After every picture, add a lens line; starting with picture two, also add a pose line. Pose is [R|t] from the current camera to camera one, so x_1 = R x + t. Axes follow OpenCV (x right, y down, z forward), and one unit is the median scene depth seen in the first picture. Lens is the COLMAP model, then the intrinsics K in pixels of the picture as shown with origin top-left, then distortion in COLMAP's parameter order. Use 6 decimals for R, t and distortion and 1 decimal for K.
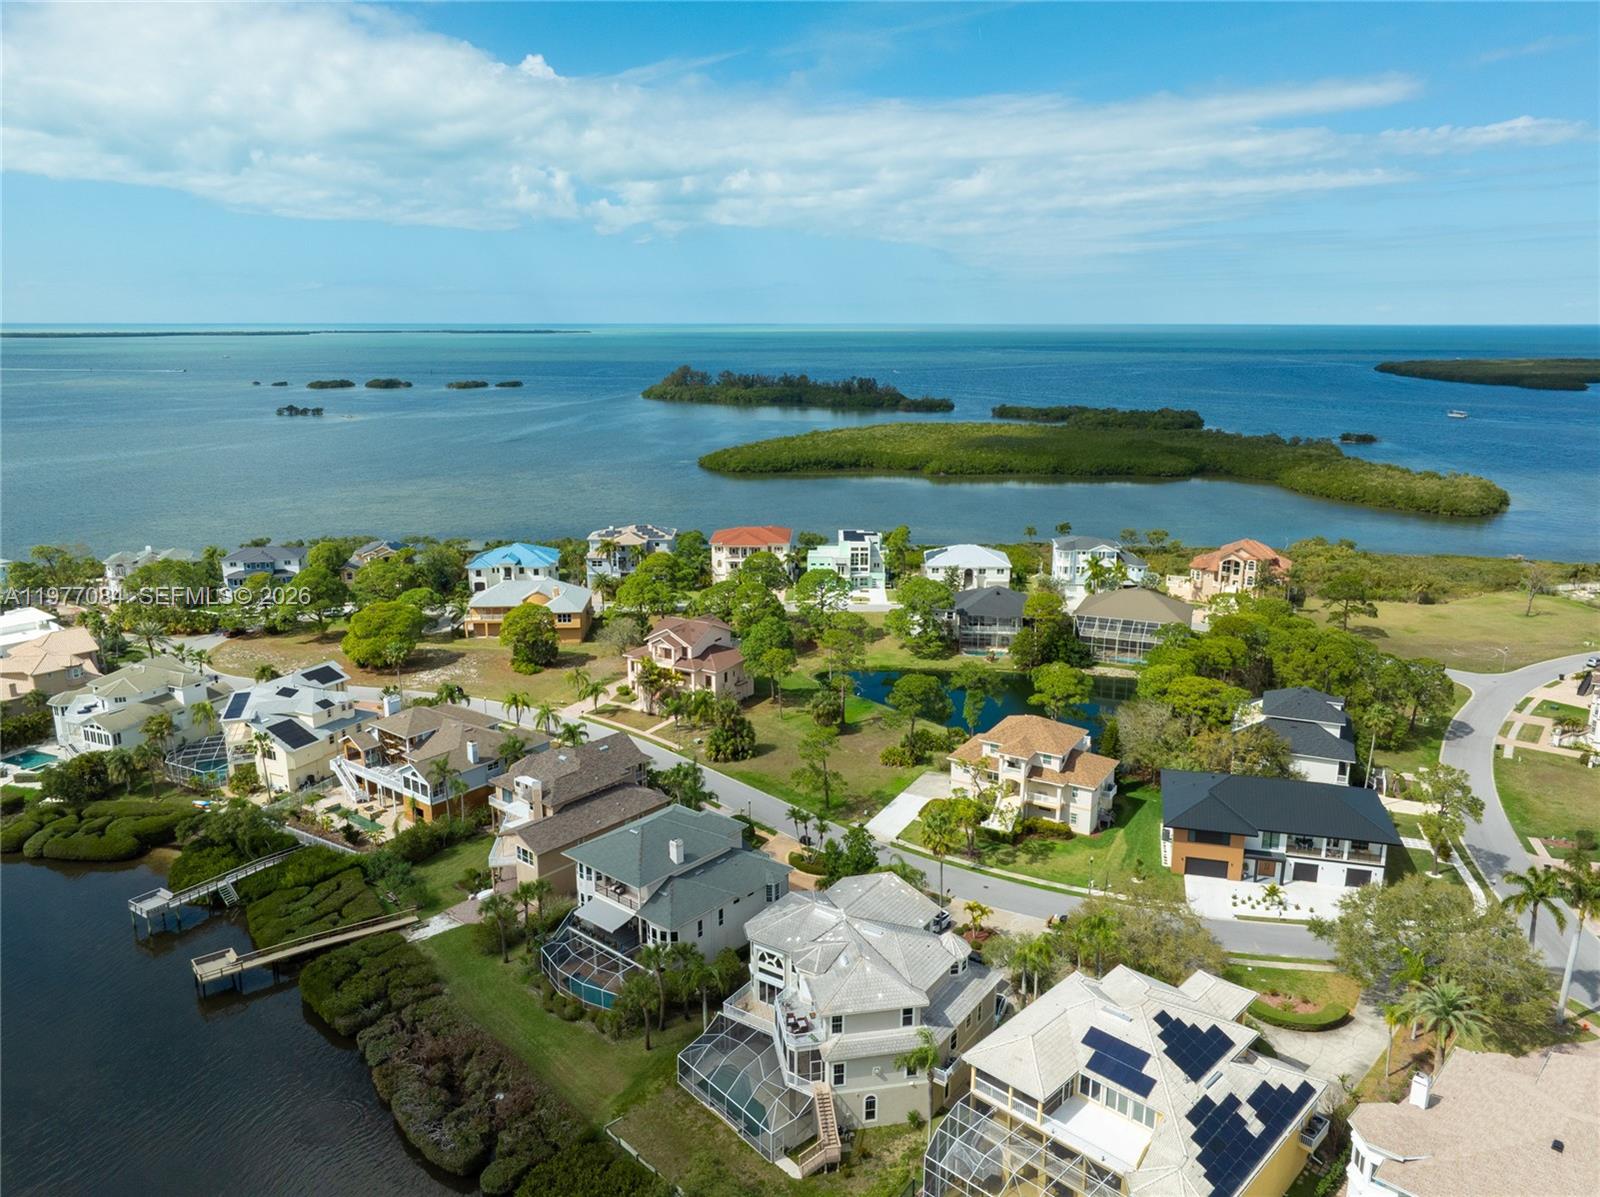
lens RADIAL K [[1146.7, 0, 804.5], [0, 1146.7, 604.7], [0, 0, 1]] dist [-0.006478, 0.012667]
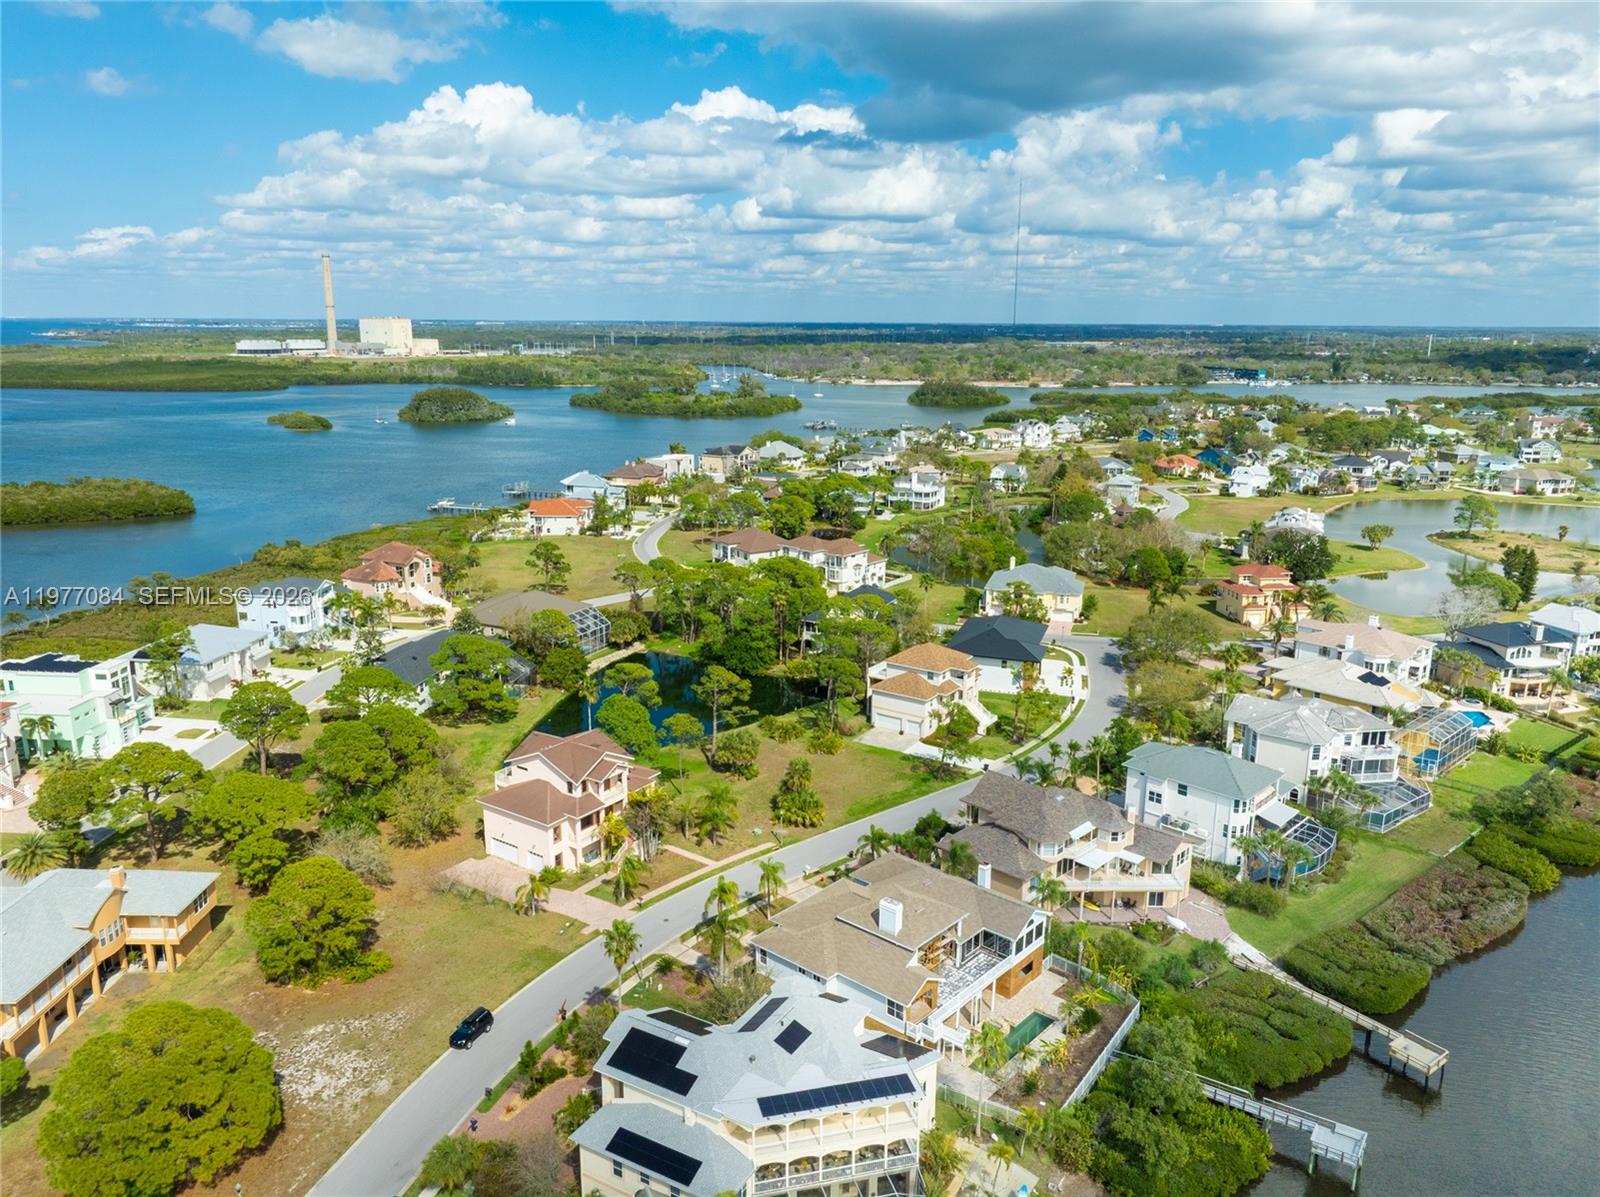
lens RADIAL K [[1146.7, 0, 804.6], [0, 1146.7, 601.0], [0, 0, 1]] dist [-0.006478, 0.012667]
pose [[0.054394, -0.237611, 0.969836, -0.799416], [0.233654, 0.947337, 0.218994, -0.199942], [-0.970797, 0.214694, 0.107048, 0.780016]]
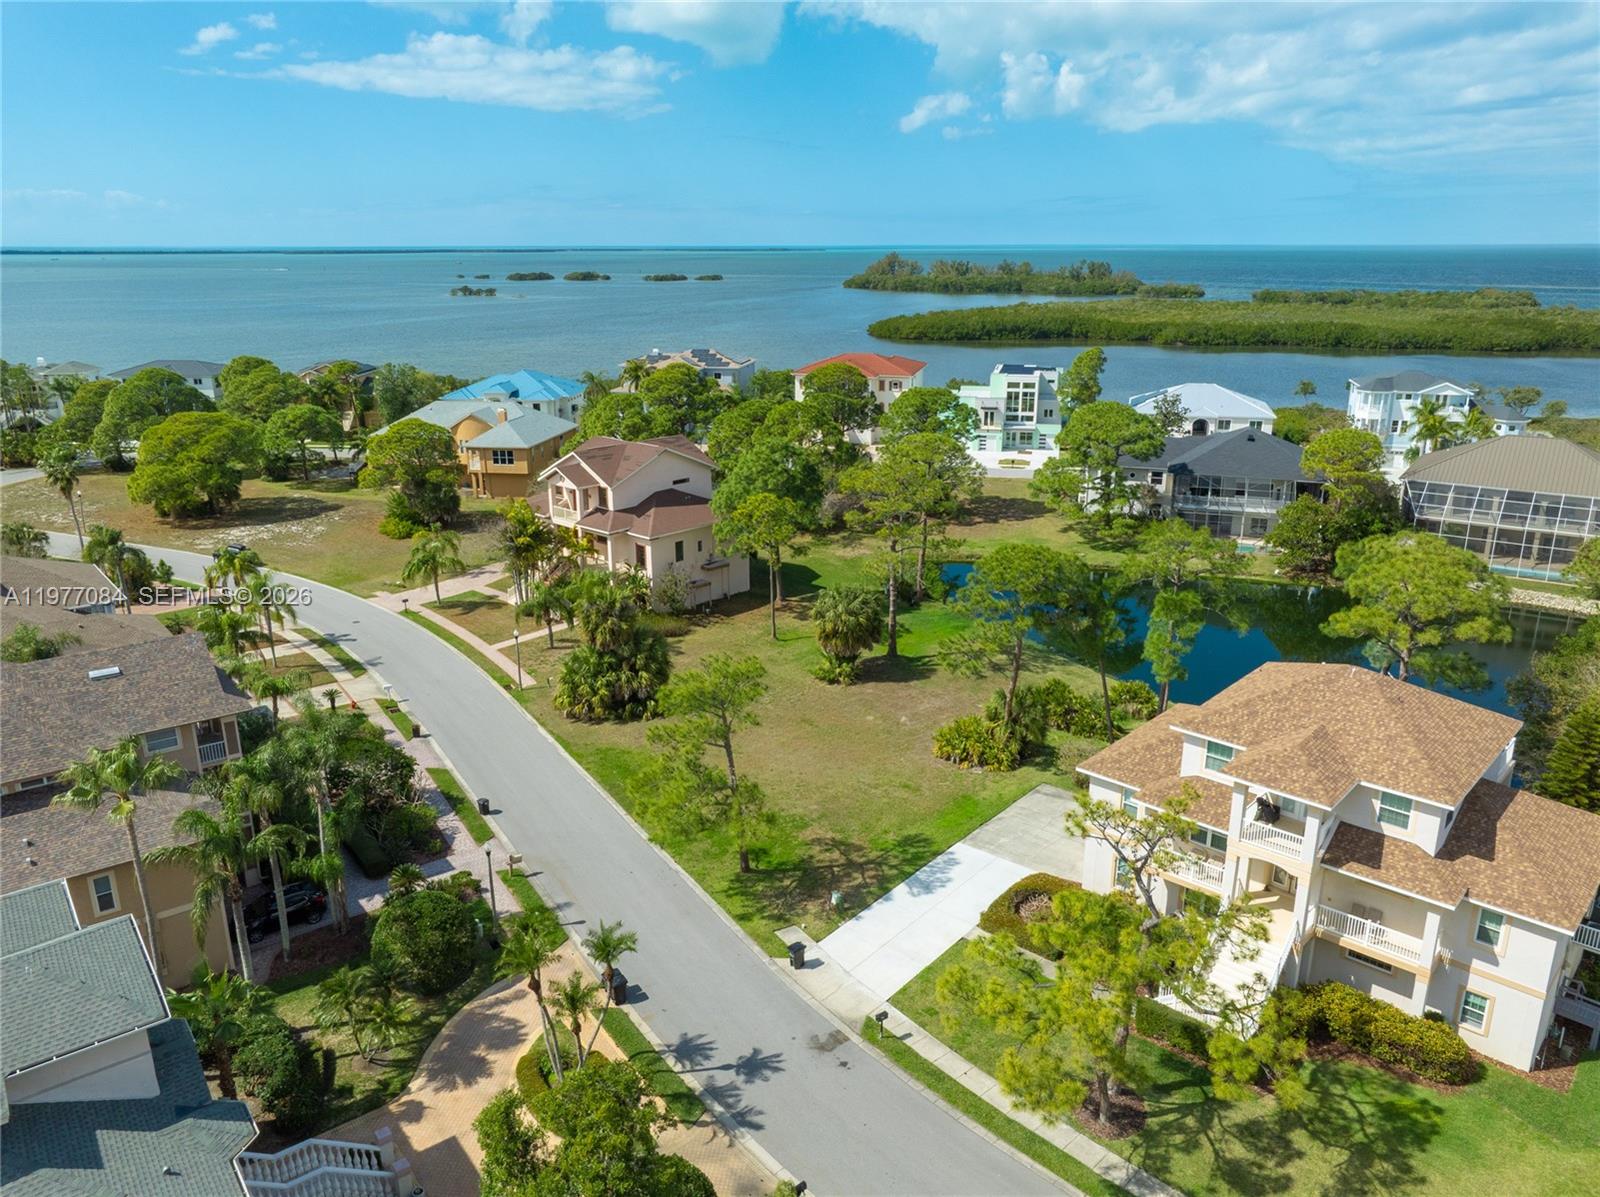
lens RADIAL K [[1146.7, 0, 804.2], [0, 1146.7, 596.8], [0, 0, 1]] dist [-0.006478, 0.012667]
pose [[0.979479, 0.056312, -0.193520, 0.085791], [-0.045645, 0.997205, 0.059150, 0.050981], [0.196310, -0.049103, 0.979312, 0.511693]]
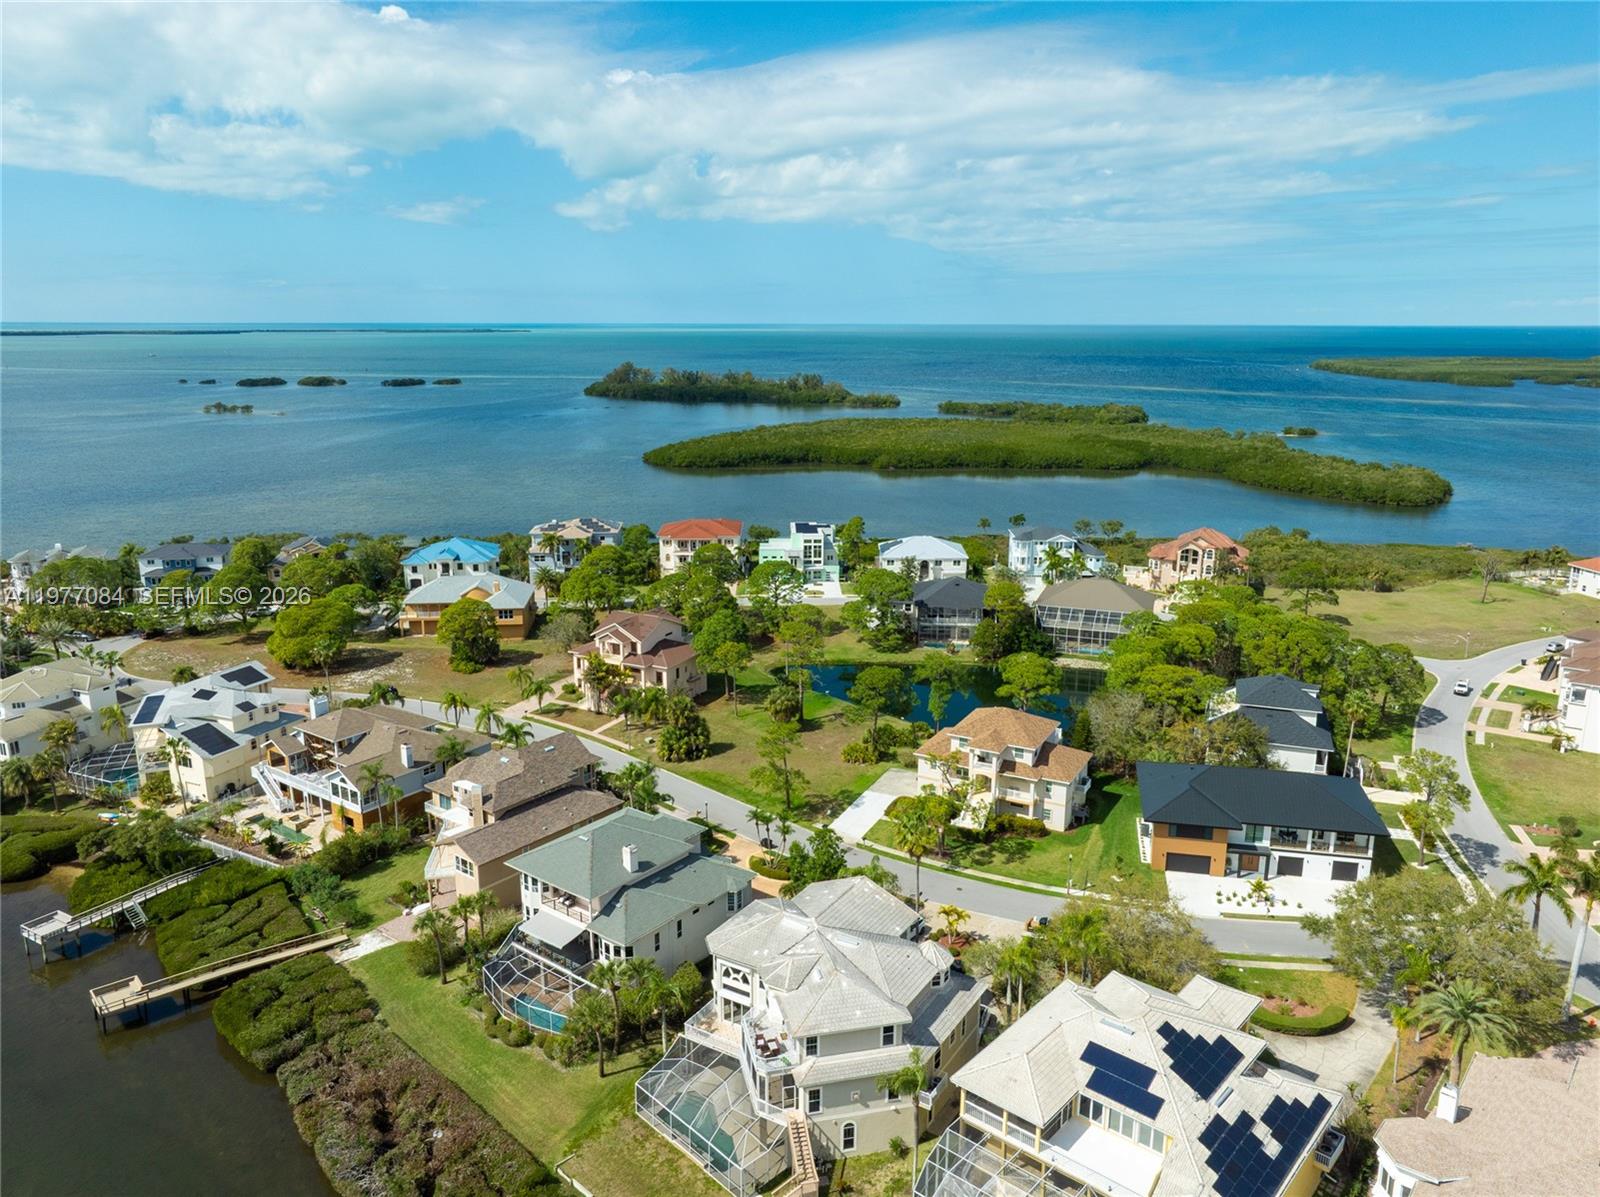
lens RADIAL K [[1146.7, 0, 804.1], [0, 1146.7, 602.3], [0, 0, 1]] dist [-0.006478, 0.012667]
pose [[0.998826, -0.010179, 0.047368, -0.008215], [0.010291, 0.999945, -0.002129, 0.007514], [-0.047344, 0.002614, 0.998875, 0.043028]]
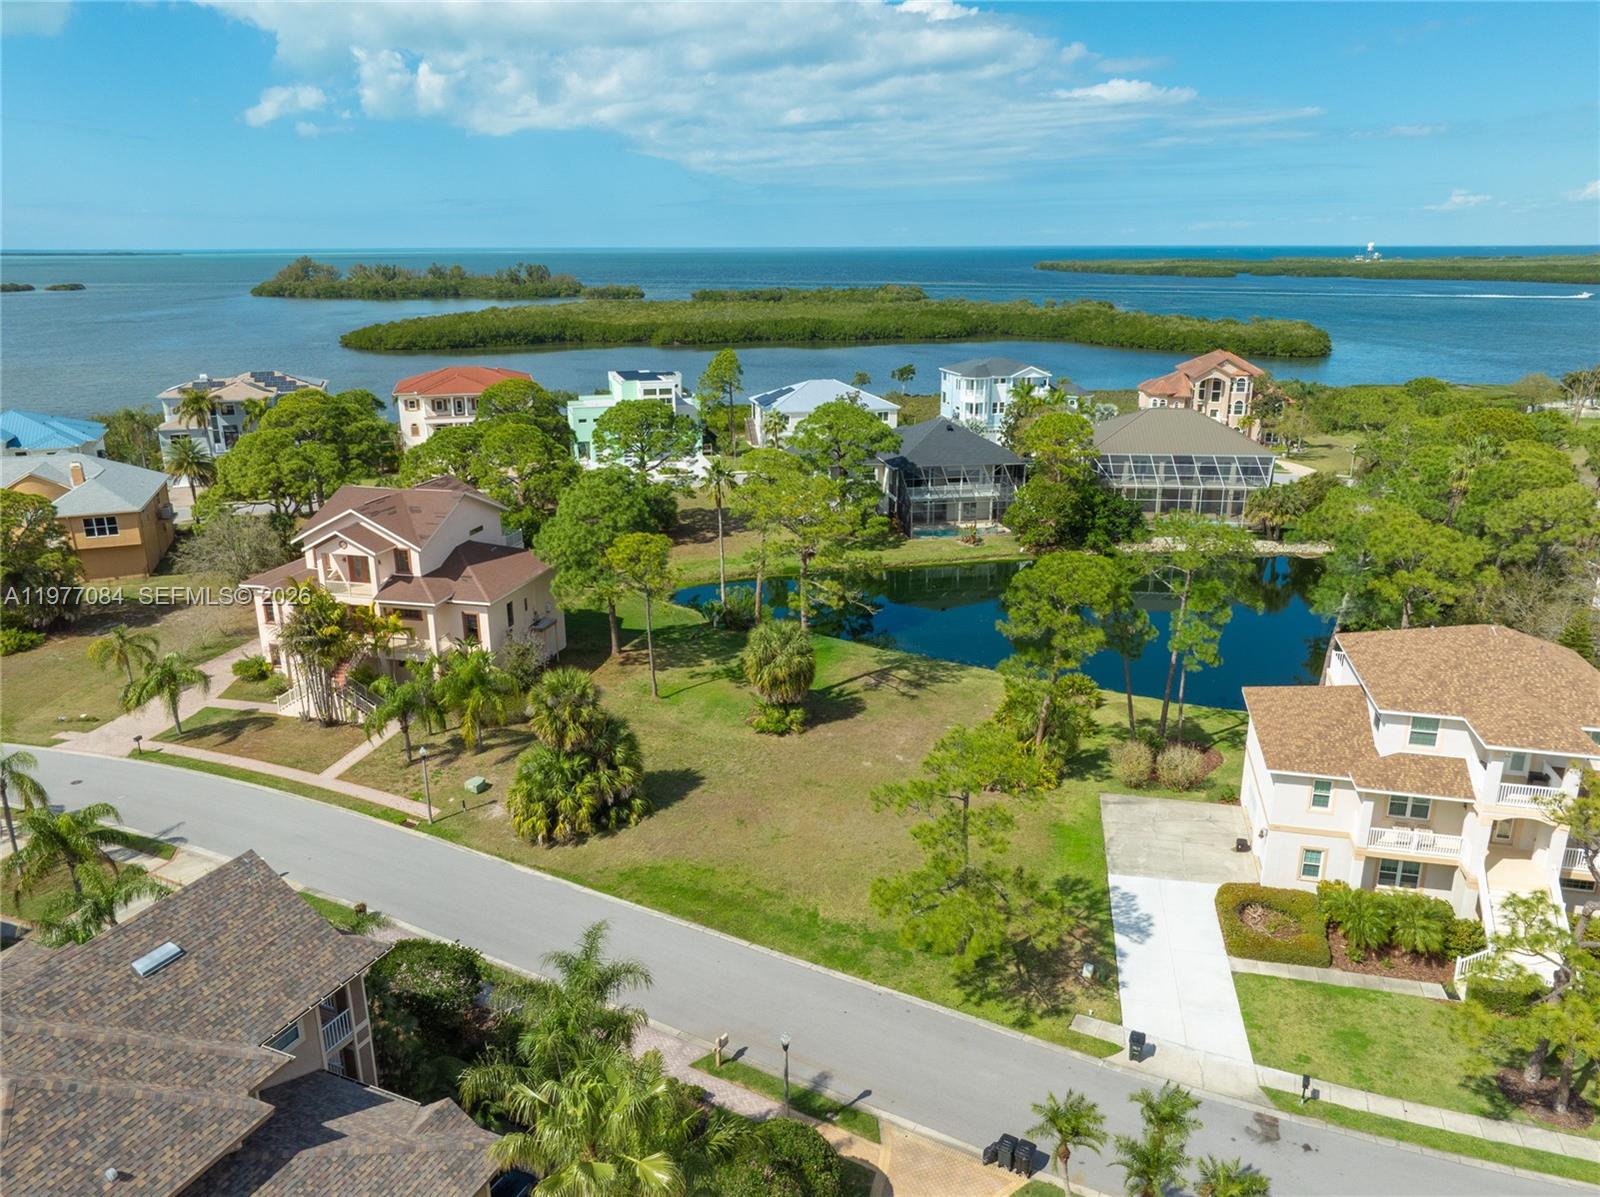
lens RADIAL K [[1146.7, 0, 802.7], [0, 1146.7, 599.0], [0, 0, 1]] dist [-0.006478, 0.012667]
pose [[0.955680, -0.090969, 0.280002, -0.083836], [0.075485, 0.994985, 0.065620, 0.038398], [-0.284567, -0.041576, 0.957754, 0.566591]]
